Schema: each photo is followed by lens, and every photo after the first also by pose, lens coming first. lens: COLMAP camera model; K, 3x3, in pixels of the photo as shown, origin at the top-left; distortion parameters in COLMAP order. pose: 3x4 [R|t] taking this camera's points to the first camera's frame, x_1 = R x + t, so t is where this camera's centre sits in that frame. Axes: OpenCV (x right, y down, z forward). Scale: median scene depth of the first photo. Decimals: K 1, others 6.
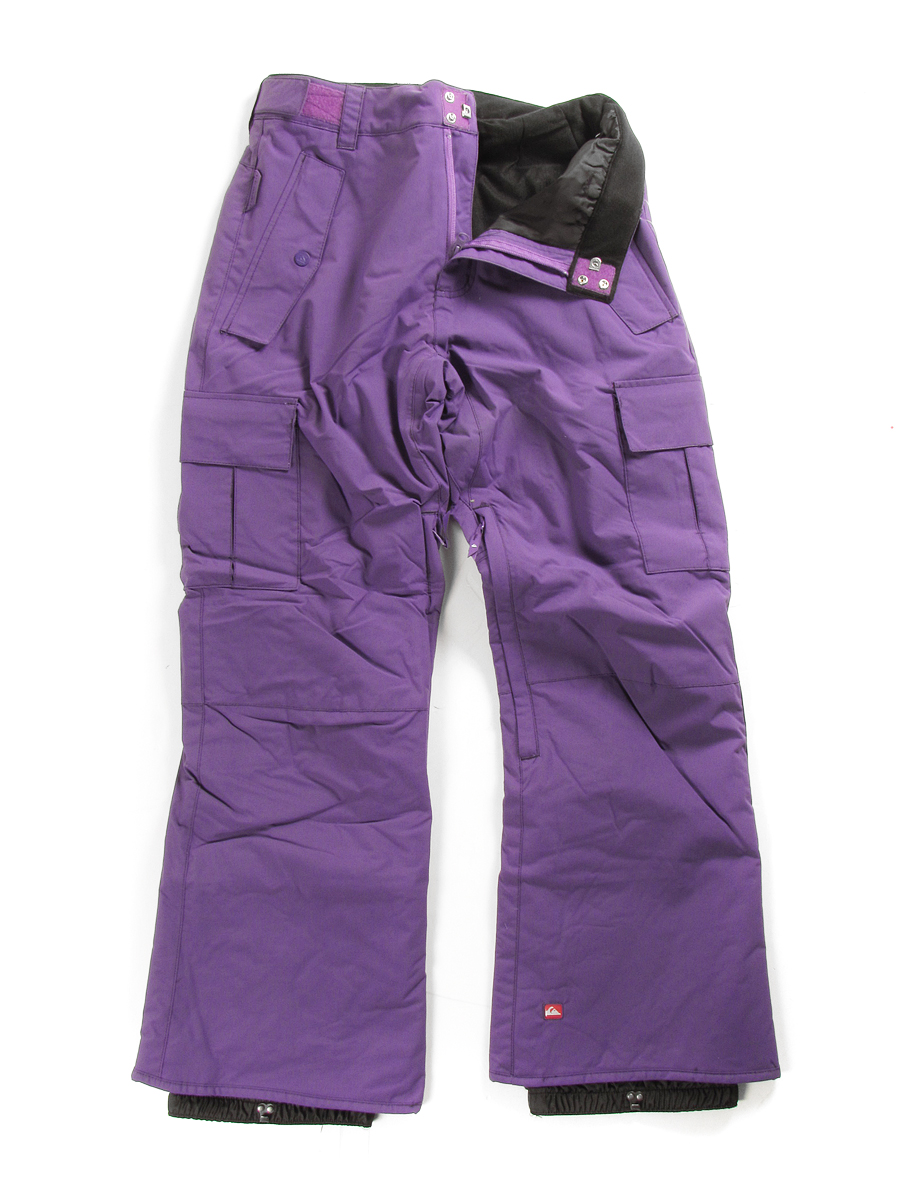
lens RADIAL K [[1365.8, 0, 450.0], [0, 1365.8, 600.0], [0, 0, 1]] dist [-0.057807, 0.001198]
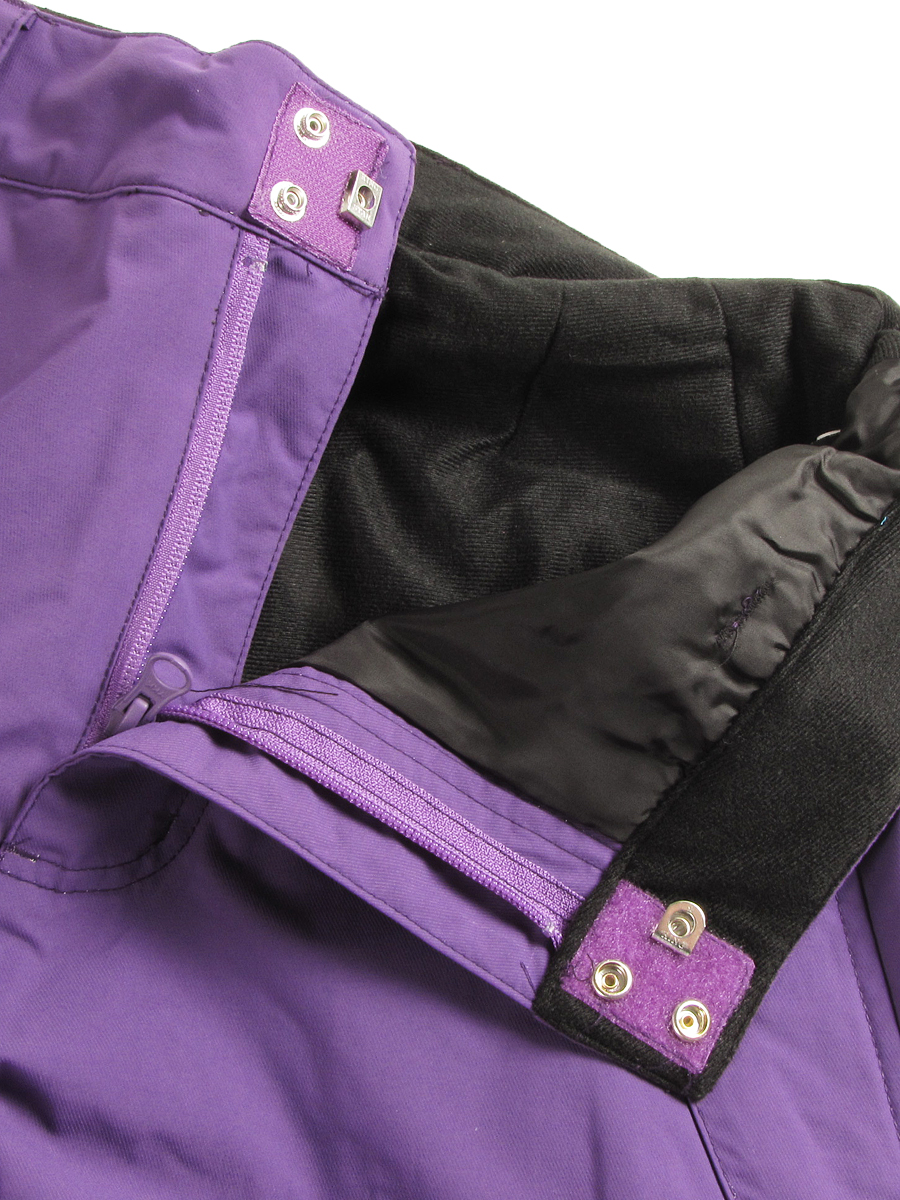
lens RADIAL K [[2064.3, 0, 450.0], [0, 2064.3, 600.0], [0, 0, 1]] dist [-0.046146, -0.030713]
pose [[0.955851, 0.293367, -0.016894, 0.056989], [-0.290795, 0.936065, -0.198044, -0.218084], [-0.042286, 0.194214, 0.980047, 0.634139]]
